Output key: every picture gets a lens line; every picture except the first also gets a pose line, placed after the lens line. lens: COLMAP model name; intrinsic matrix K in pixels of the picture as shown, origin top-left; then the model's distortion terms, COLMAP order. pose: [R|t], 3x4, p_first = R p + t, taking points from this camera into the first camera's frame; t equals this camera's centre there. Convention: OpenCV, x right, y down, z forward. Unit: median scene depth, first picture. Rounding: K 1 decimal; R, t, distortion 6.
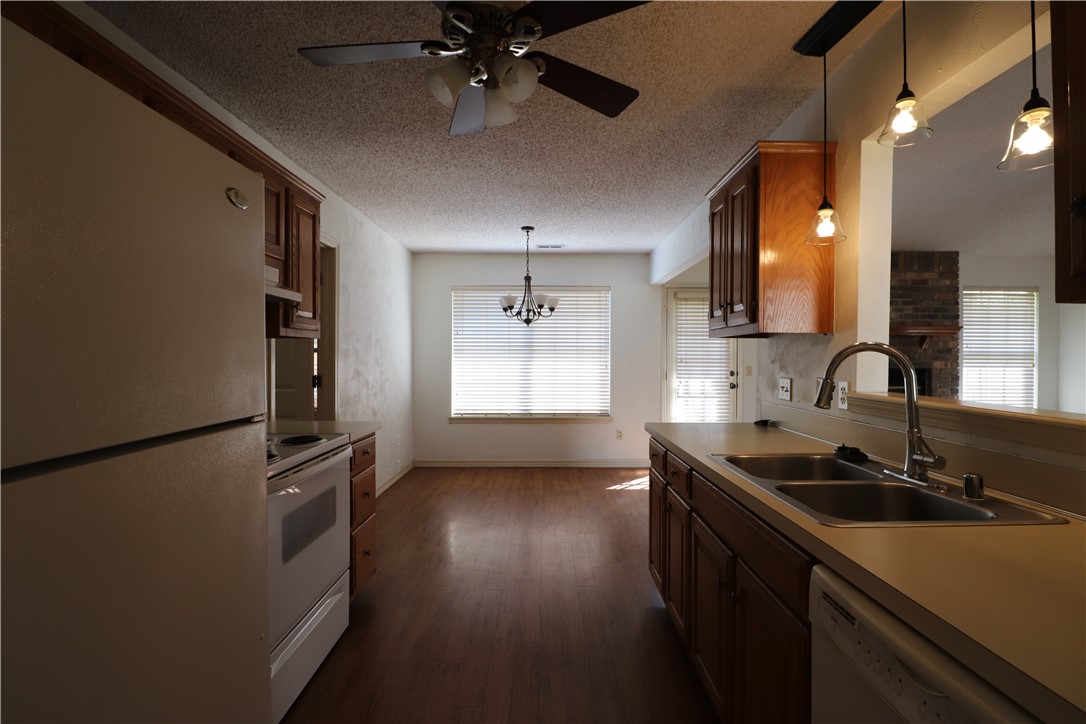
lens RADIAL K [[504.6, 0, 536.7], [0, 504.6, 360.8], [0, 0, 1]] dist [-0.001300, -0.009824]
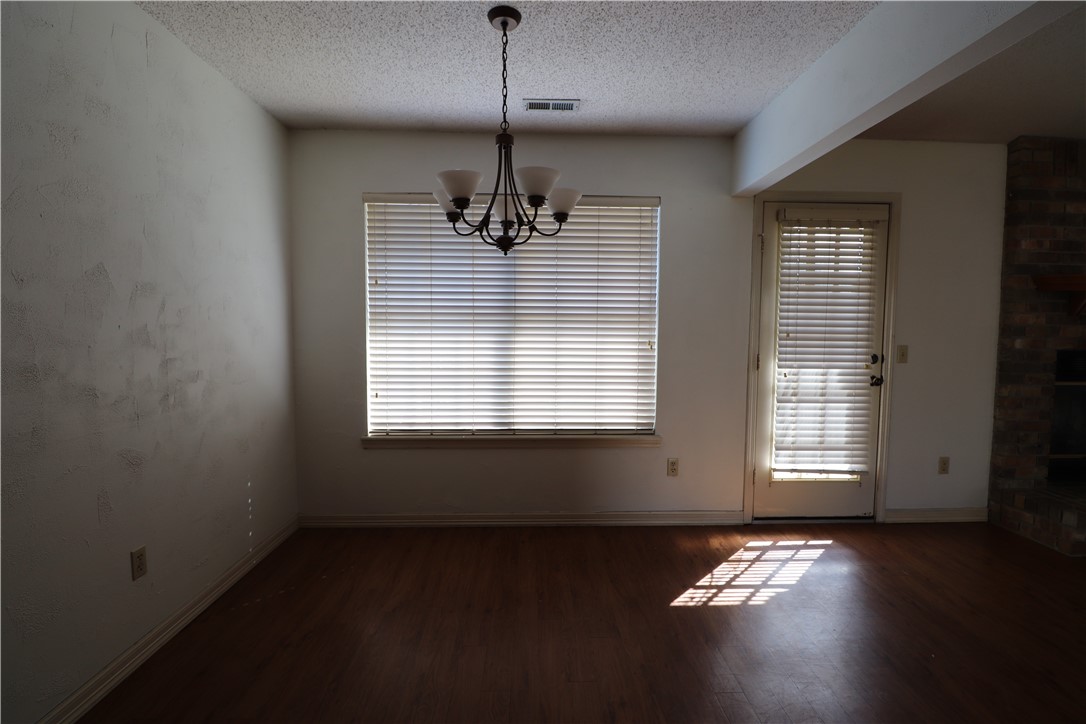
lens RADIAL K [[504.6, 0, 541.0], [0, 504.6, 368.9], [0, 0, 1]] dist [-0.001300, -0.009824]
pose [[0.999150, 0.000975, 0.041219, -0.004007], [-0.003469, 0.998163, 0.060489, 0.003876], [-0.041085, -0.060581, 0.997317, 0.460772]]
